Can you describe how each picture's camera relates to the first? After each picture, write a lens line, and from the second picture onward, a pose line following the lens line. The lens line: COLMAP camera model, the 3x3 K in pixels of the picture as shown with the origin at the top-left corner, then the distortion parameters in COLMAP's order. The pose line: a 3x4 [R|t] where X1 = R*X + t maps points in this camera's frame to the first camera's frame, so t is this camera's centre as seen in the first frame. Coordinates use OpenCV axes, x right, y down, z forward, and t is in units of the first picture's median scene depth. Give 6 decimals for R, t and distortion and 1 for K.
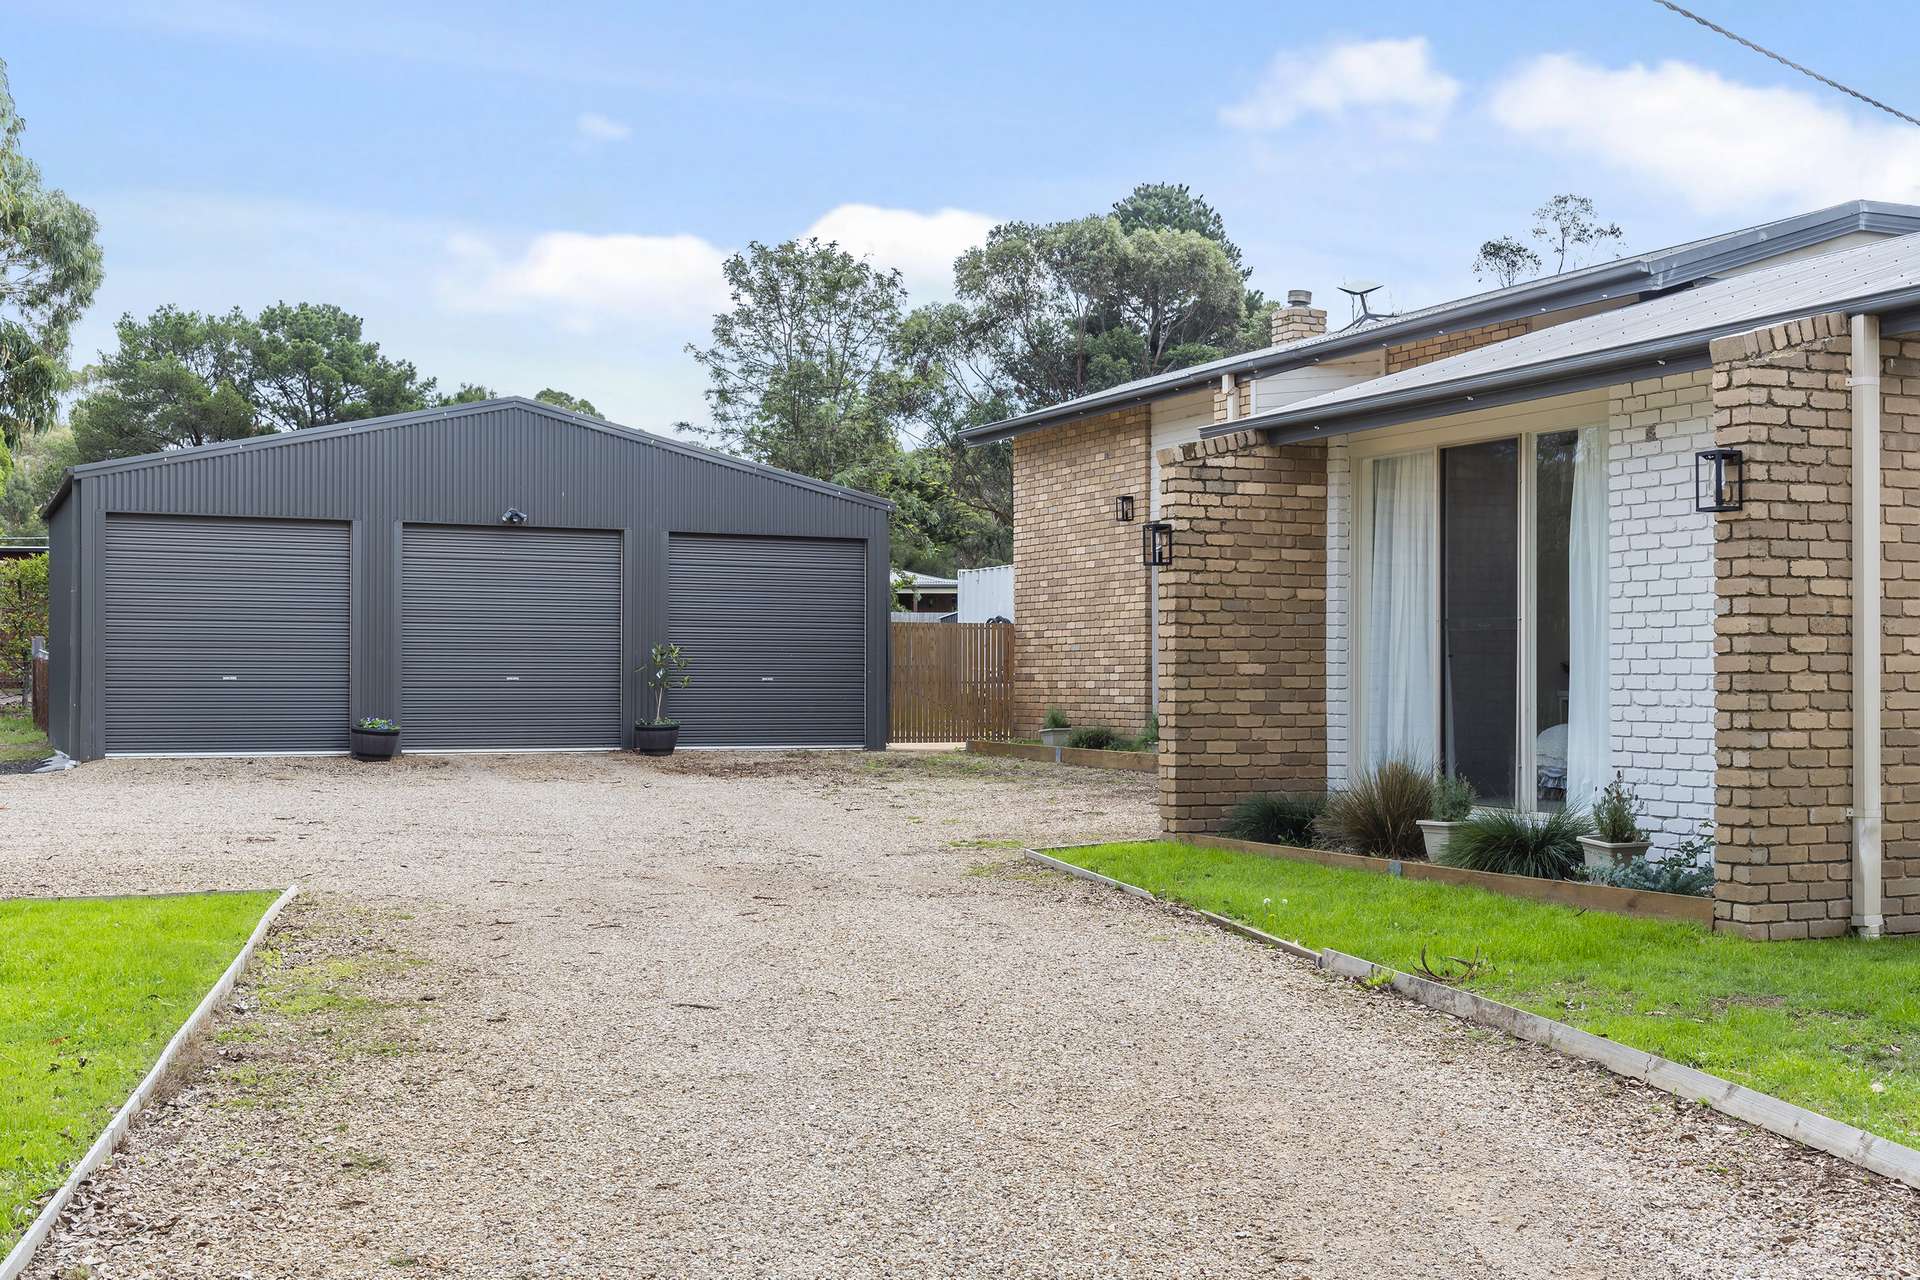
lens RADIAL K [[2104.1, 0, 959.9], [0, 2104.1, 645.3], [0, 0, 1]] dist [-0.000110, 0.000000]
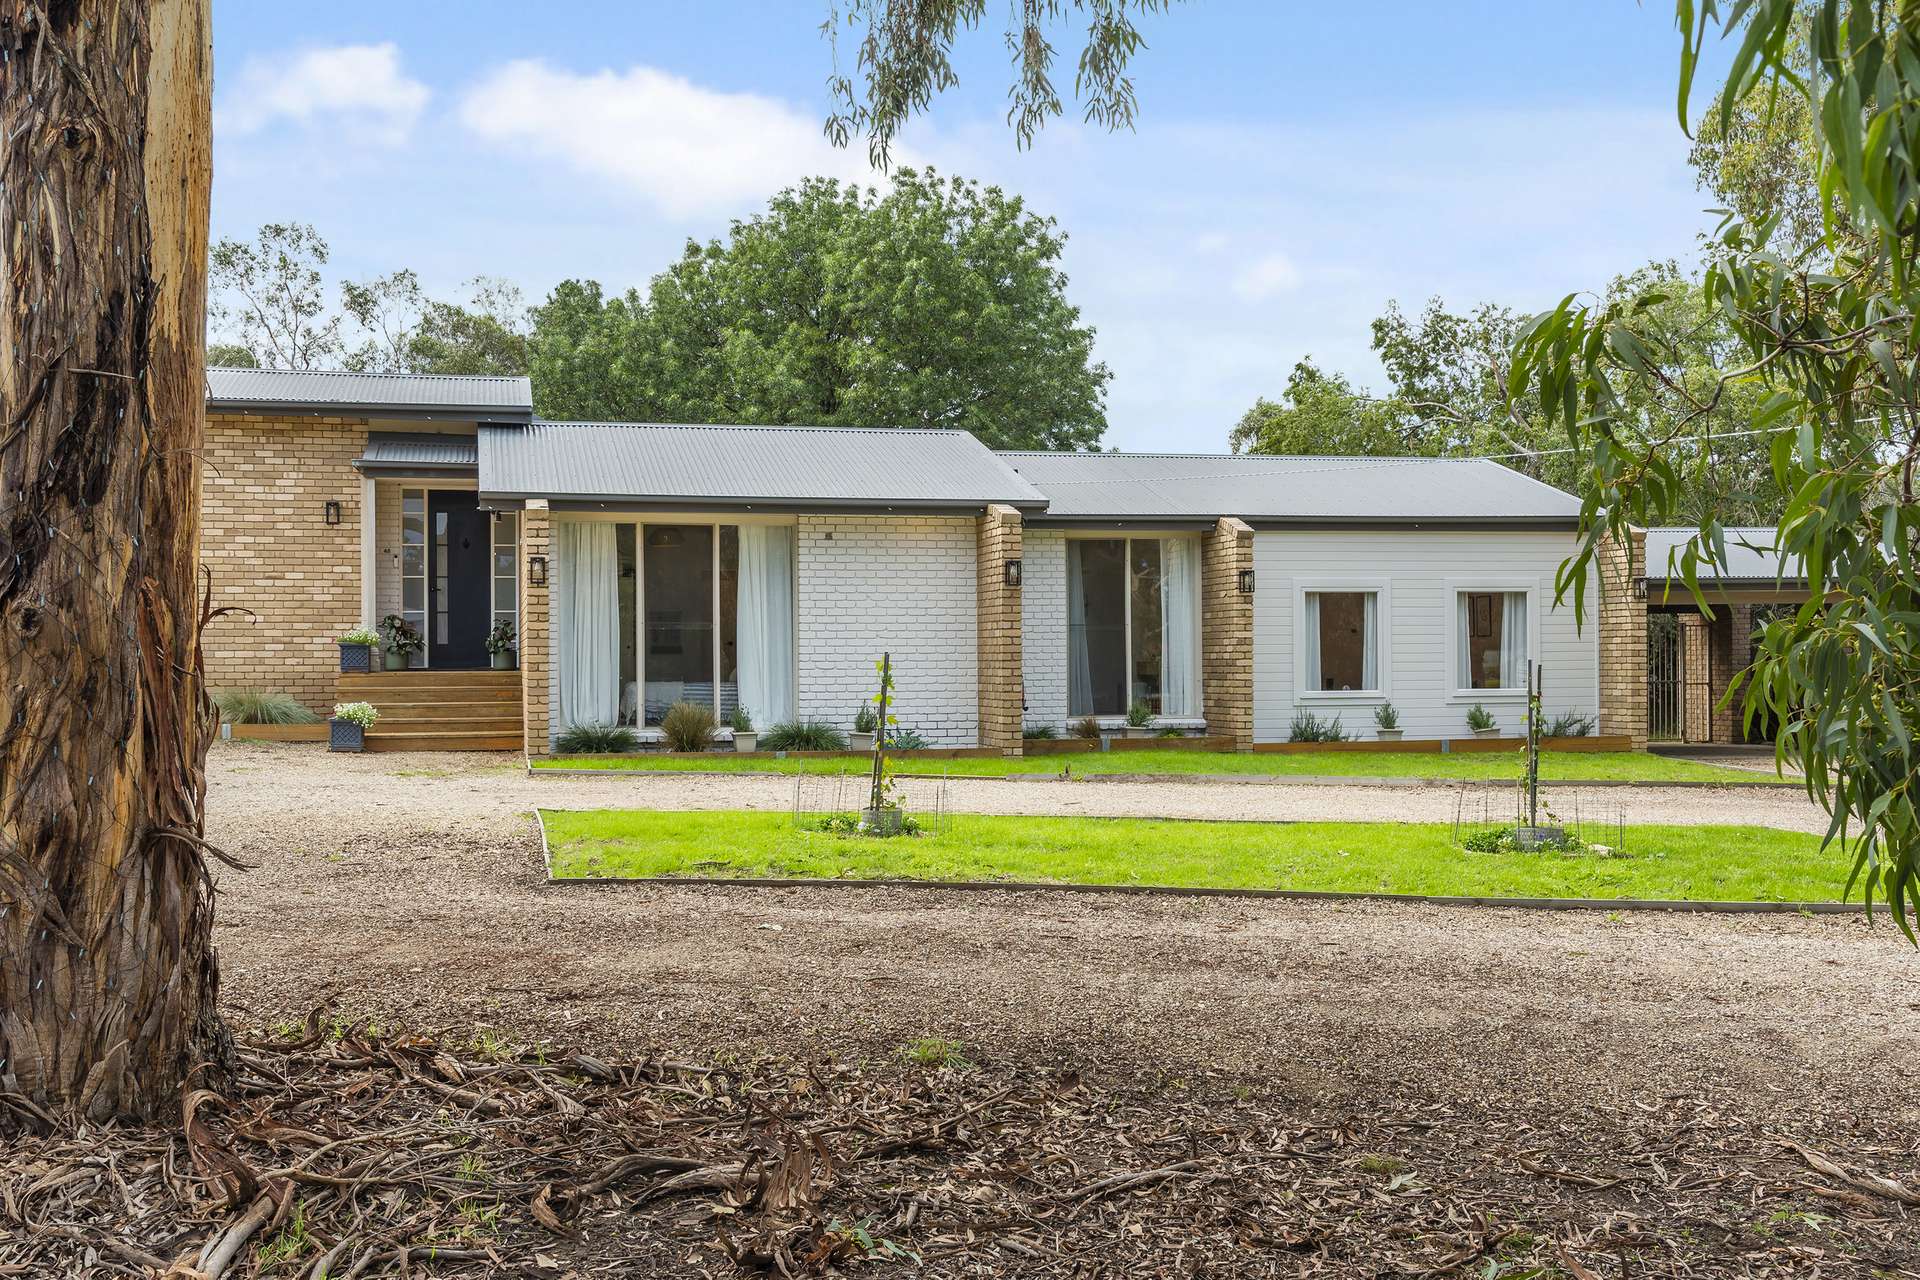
lens RADIAL K [[2104.1, 0, 960.1], [0, 2104.1, 640.5], [0, 0, 1]] dist [-0.000110, 0.000000]
pose [[0.192956, 0.003497, 0.981201, -1.656705], [-0.015838, 0.999874, -0.000449, -0.000181], [-0.981080, -0.015454, 0.192987, 0.475701]]
